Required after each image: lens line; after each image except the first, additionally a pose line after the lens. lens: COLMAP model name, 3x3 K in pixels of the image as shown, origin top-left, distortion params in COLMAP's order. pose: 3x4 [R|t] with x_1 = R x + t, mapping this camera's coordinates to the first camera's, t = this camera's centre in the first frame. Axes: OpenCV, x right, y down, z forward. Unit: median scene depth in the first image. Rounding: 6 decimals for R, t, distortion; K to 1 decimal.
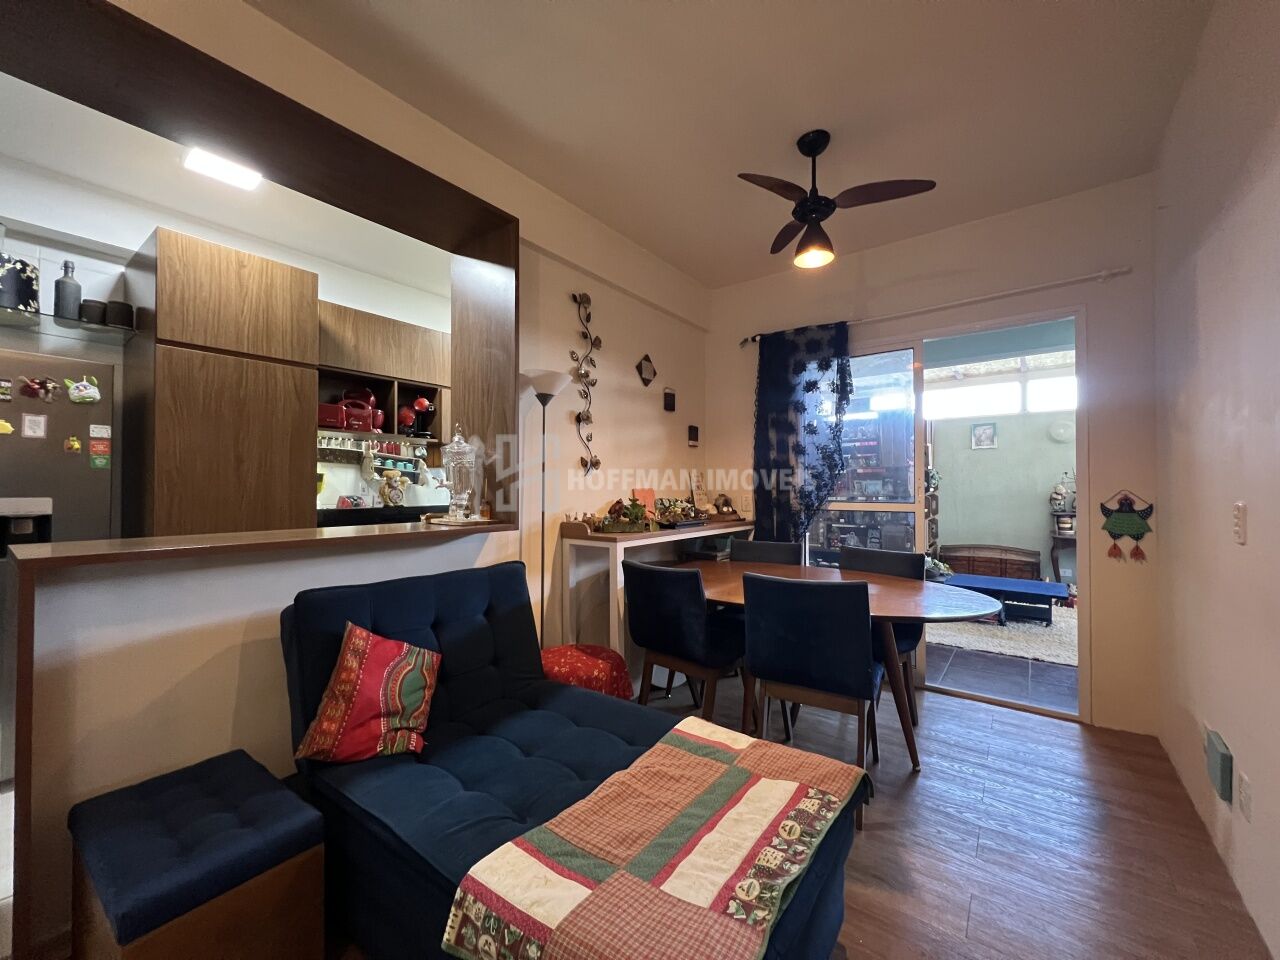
lens RADIAL K [[510.5, 0, 637.8], [0, 510.5, 484.5], [0, 0, 1]] dist [-0.000125, -0.000668]
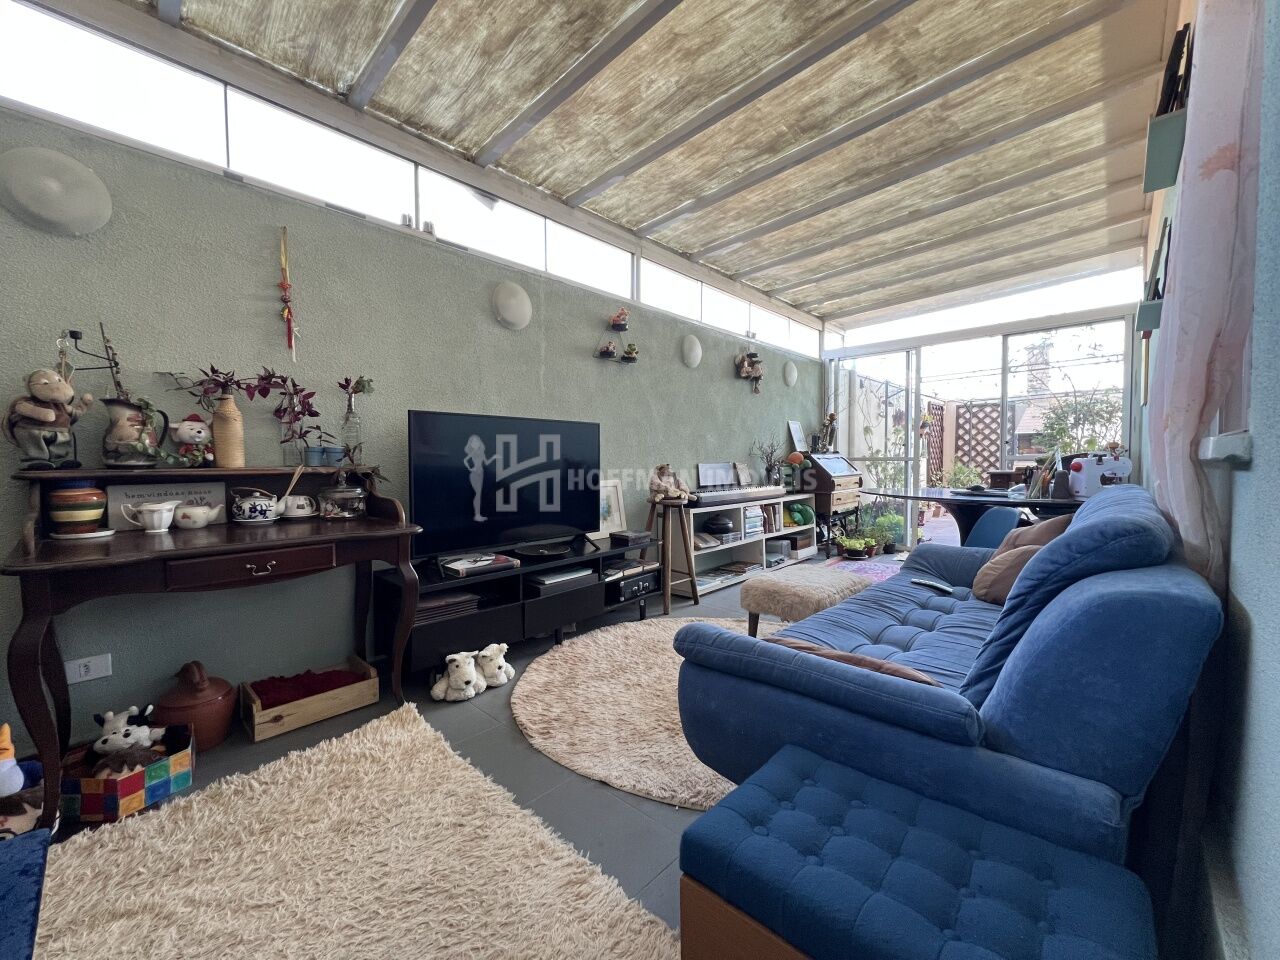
lens RADIAL K [[510.5, 0, 640.8], [0, 510.5, 482.4], [0, 0, 1]] dist [-0.000125, -0.000668]
pose [[0.091998, -0.039919, 0.994959, 1.061148], [0.001928, 0.999201, 0.039911, 0.093663], [-0.995757, -0.001753, 0.092001, 1.199789]]
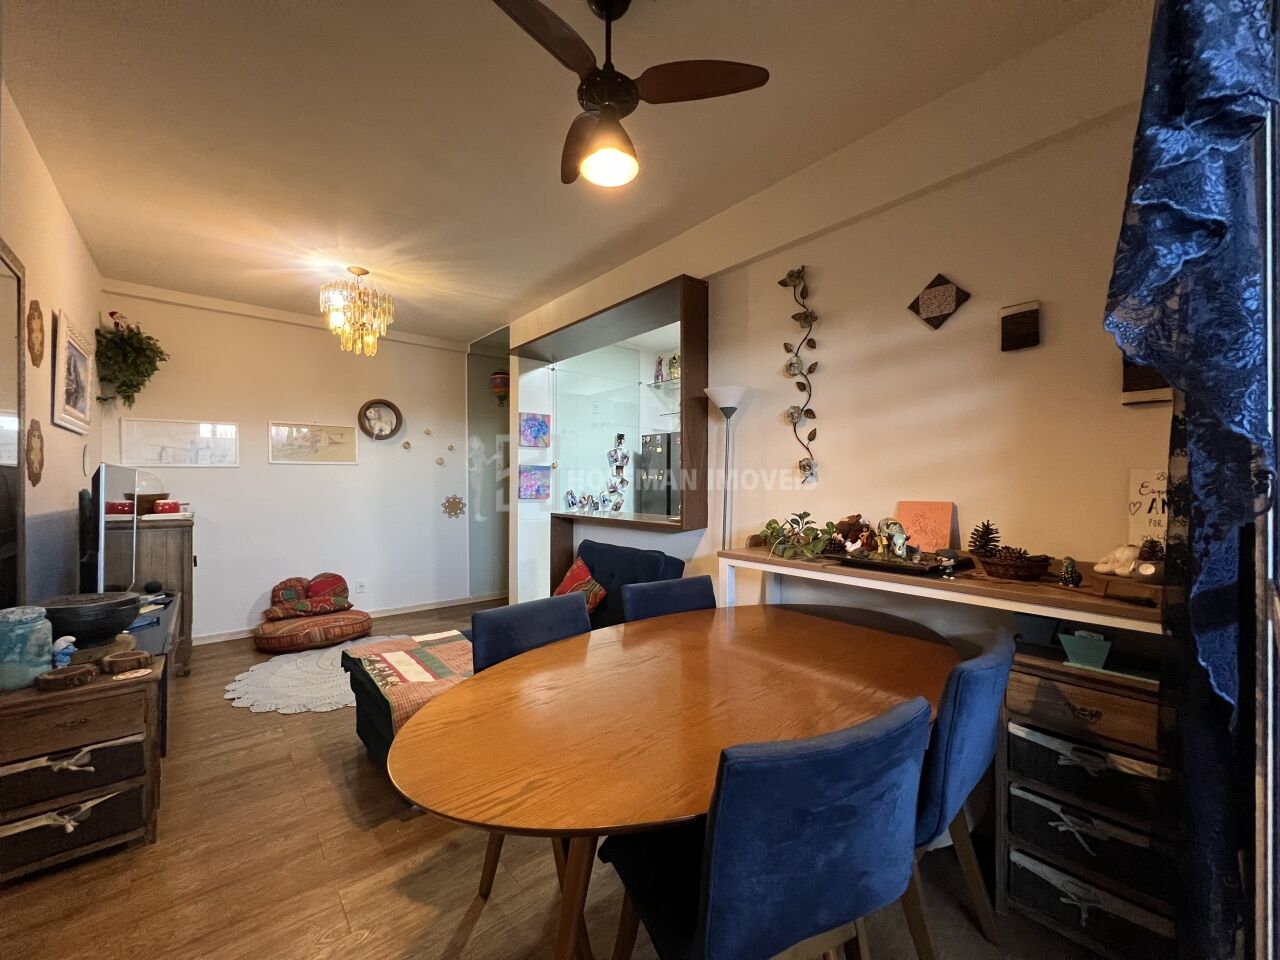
lens RADIAL K [[510.5, 0, 641.5], [0, 510.5, 481.3], [0, 0, 1]] dist [-0.000125, -0.000668]
pose [[-0.209415, -0.000642, -0.977827, 0.767513], [0.006415, 0.999977, -0.002031, -0.018732], [0.977806, -0.006698, -0.209406, 0.903859]]
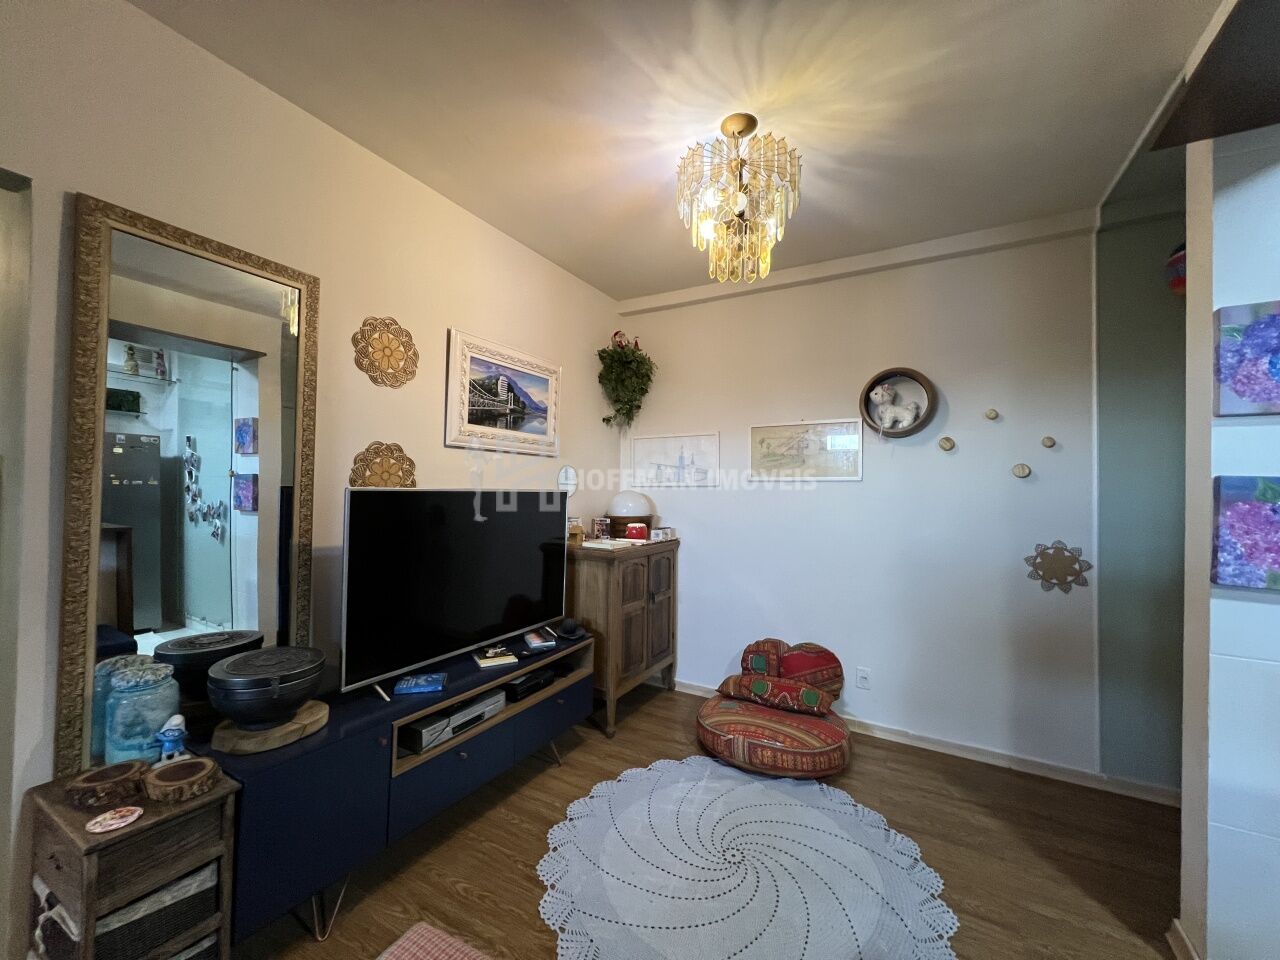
lens RADIAL K [[510.5, 0, 640.3], [0, 510.5, 484.1], [0, 0, 1]] dist [-0.000125, -0.000668]
pose [[-0.991106, -0.015272, -0.132196, -0.066858], [-0.013461, 0.999803, -0.014580, -0.053768], [0.132392, -0.012671, -0.991116, 0.623899]]
